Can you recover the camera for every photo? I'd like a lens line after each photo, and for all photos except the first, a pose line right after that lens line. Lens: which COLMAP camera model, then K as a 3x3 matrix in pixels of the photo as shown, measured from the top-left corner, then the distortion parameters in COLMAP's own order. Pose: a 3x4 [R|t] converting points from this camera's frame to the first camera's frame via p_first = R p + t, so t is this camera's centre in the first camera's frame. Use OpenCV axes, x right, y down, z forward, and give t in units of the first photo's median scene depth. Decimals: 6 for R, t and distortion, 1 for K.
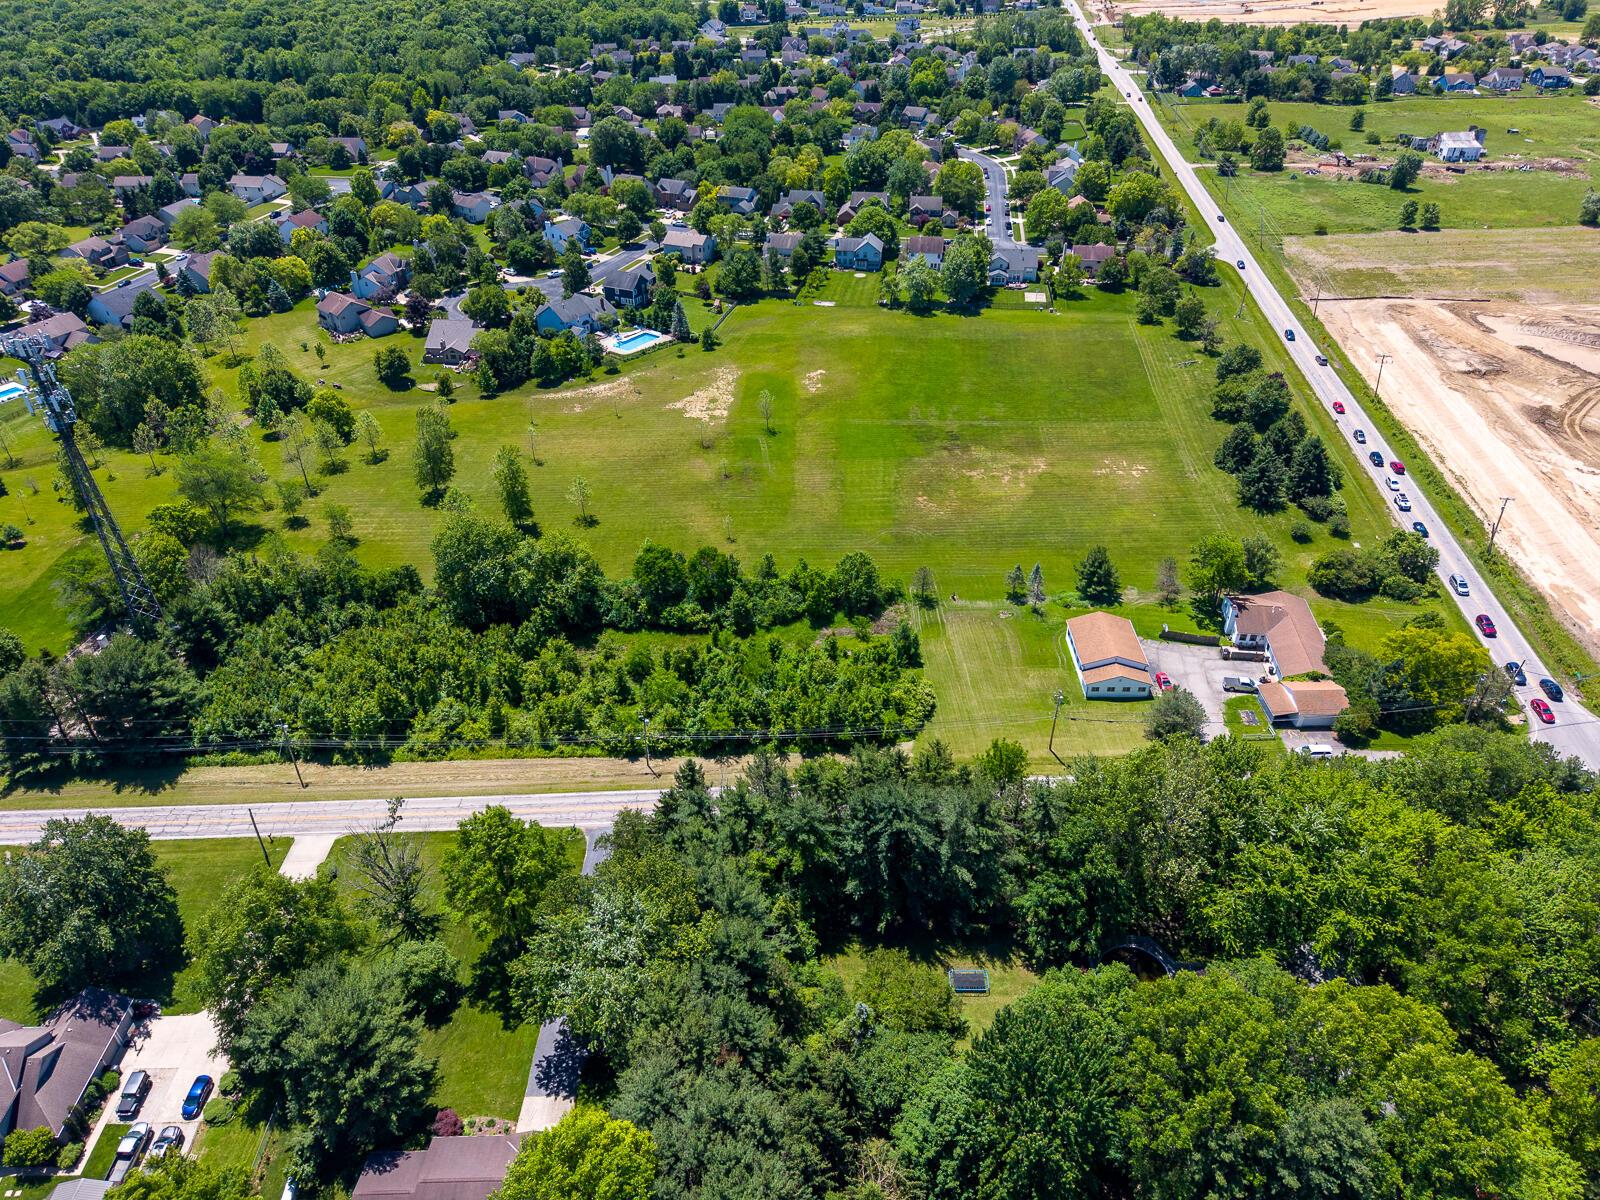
lens RADIAL K [[1074.5, 0, 802.8], [0, 1074.5, 596.4], [0, 0, 1]] dist [0.071643, -0.091883]
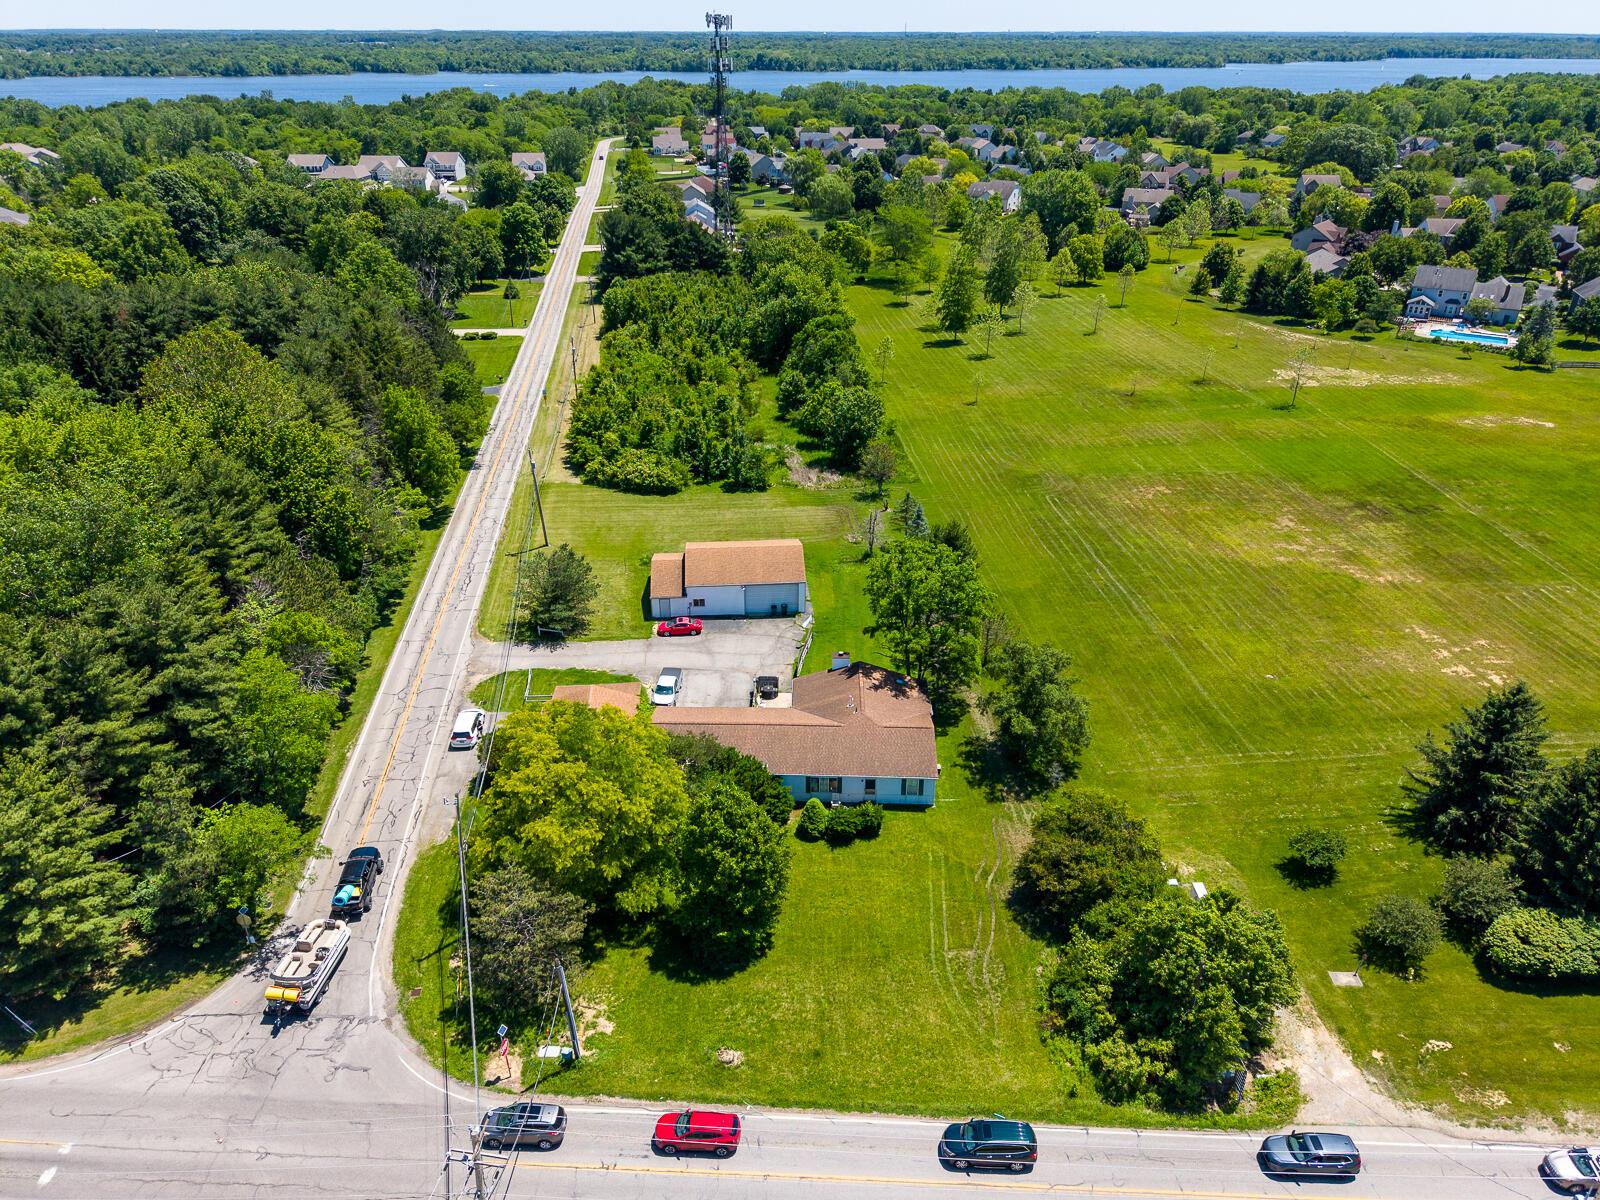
lens RADIAL K [[1074.5, 0, 802.8], [0, 1074.5, 596.4], [0, 0, 1]] dist [0.071643, -0.091883]
pose [[0.086663, 0.462324, -0.882466, 0.573935], [-0.564992, 0.752379, 0.338687, -0.119363], [0.820532, 0.469235, 0.326413, 0.558641]]
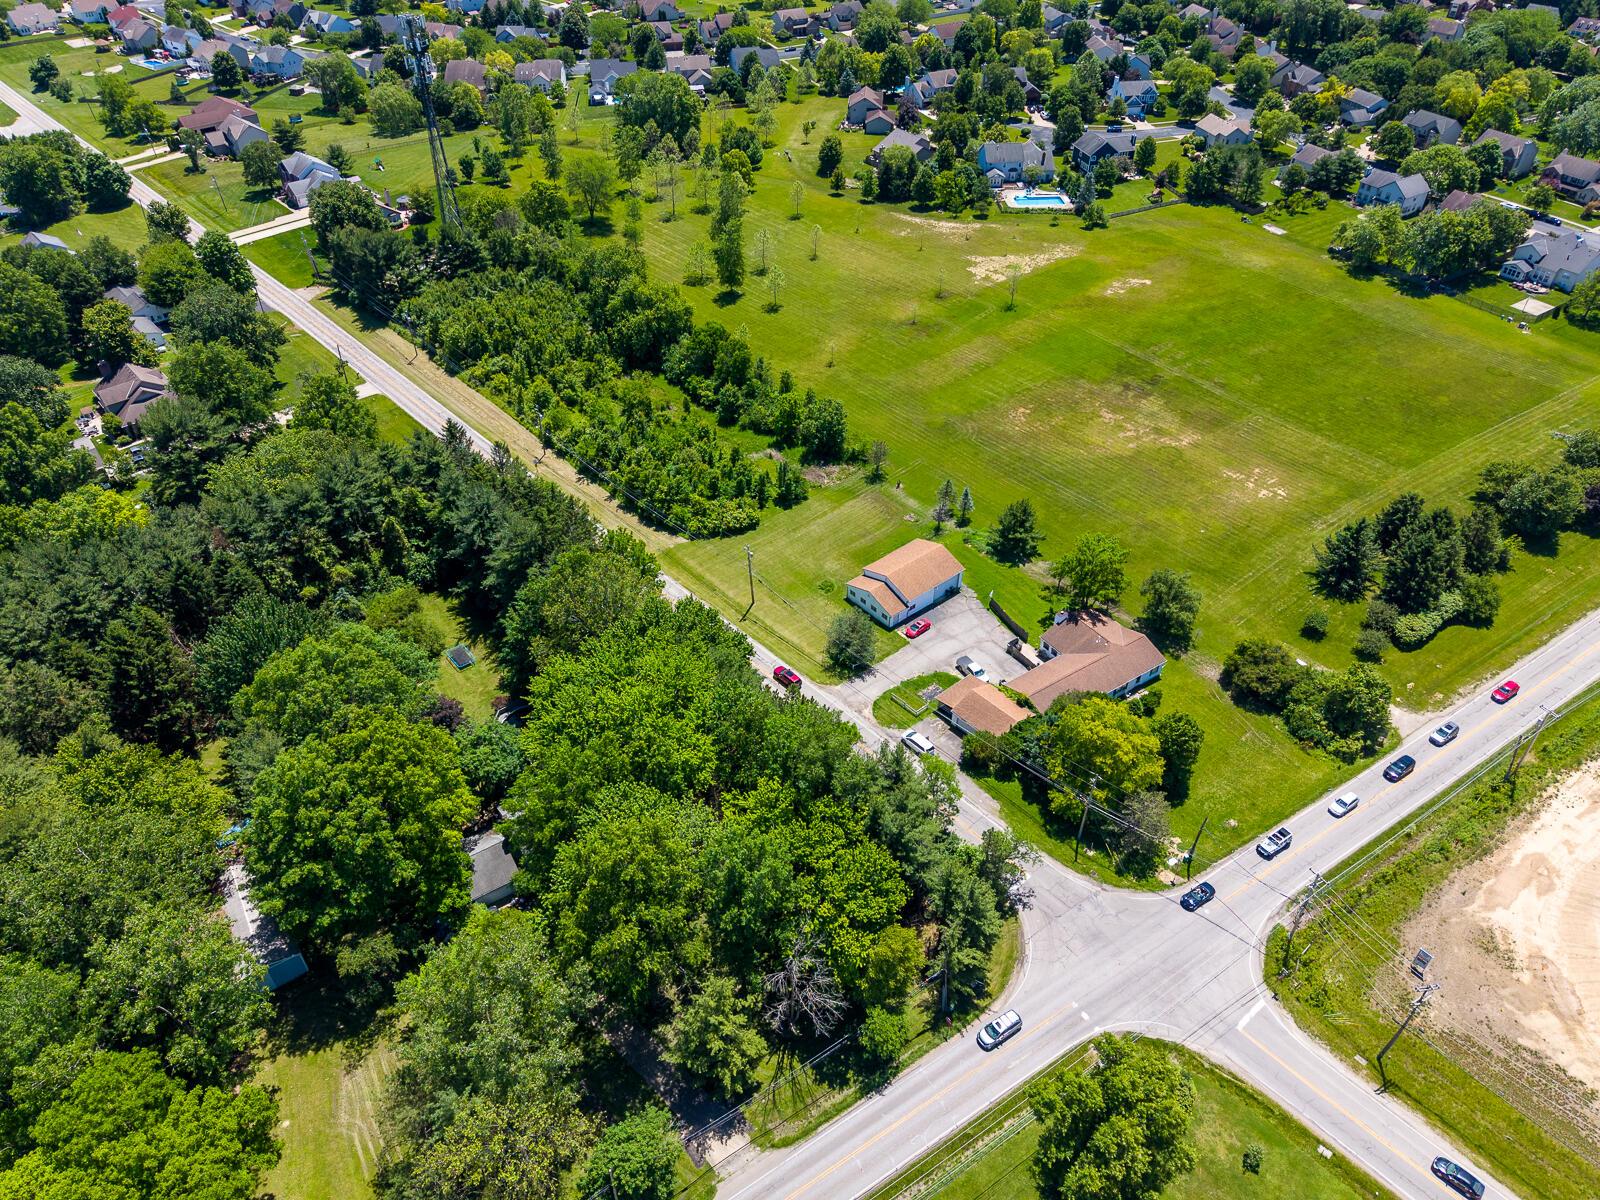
lens RADIAL K [[1074.5, 0, 802.8], [0, 1074.5, 596.4], [0, 0, 1]] dist [0.071643, -0.091883]
pose [[0.648392, 0.495265, -0.578187, 0.524187], [-0.431946, 0.864714, 0.256305, -0.093408], [0.626906, 0.083559, 0.774601, 0.133136]]
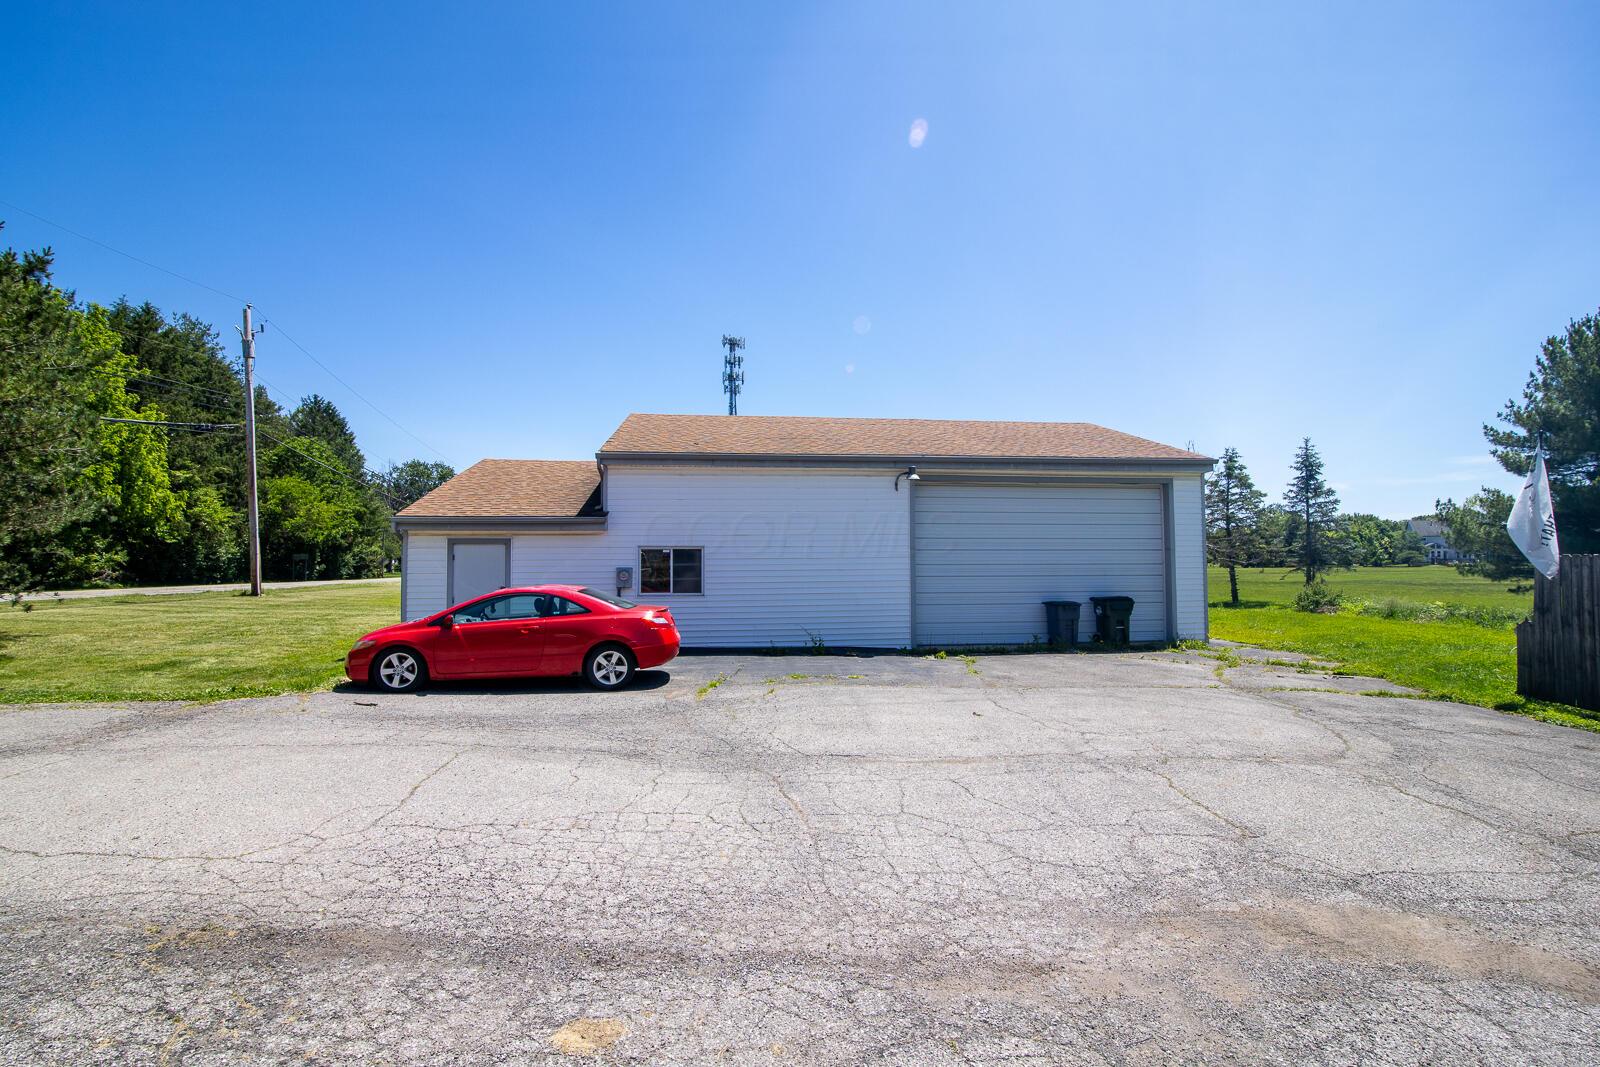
lens RADIAL K [[736.1, 0, 800.0], [0, 736.1, 533.5], [0, 0, 1]] dist [-0.021828, 0.001065]
pose [[0.119344, -0.040091, -0.992043, 0.252445], [-0.552597, 0.827437, -0.099917, 0.046557], [0.824859, 0.560125, 0.076596, 0.666322]]
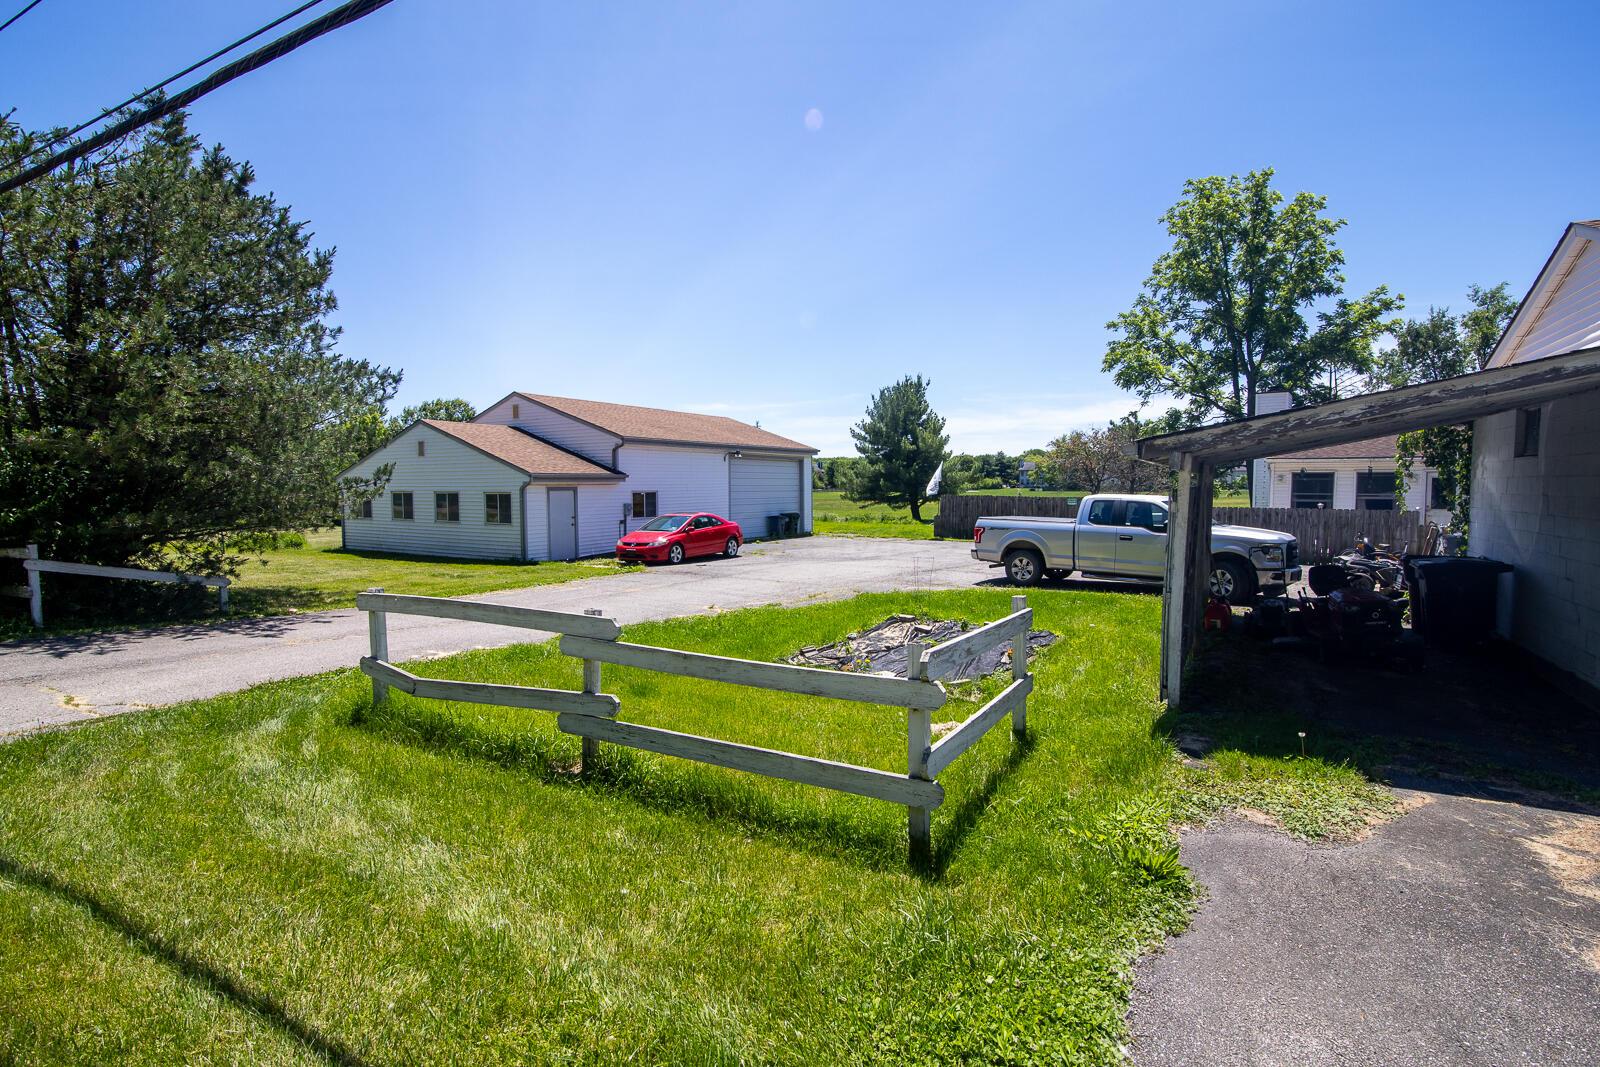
lens RADIAL K [[752.8, 0, 805.4], [0, 752.8, 532.7], [0, 0, 1]] dist [-0.021545, 0.001400]
pose [[0.855298, 0.028949, -0.517326, 0.265922], [-0.286298, 0.858581, -0.425291, 0.086456], [0.431854, 0.511860, 0.742631, 0.603893]]
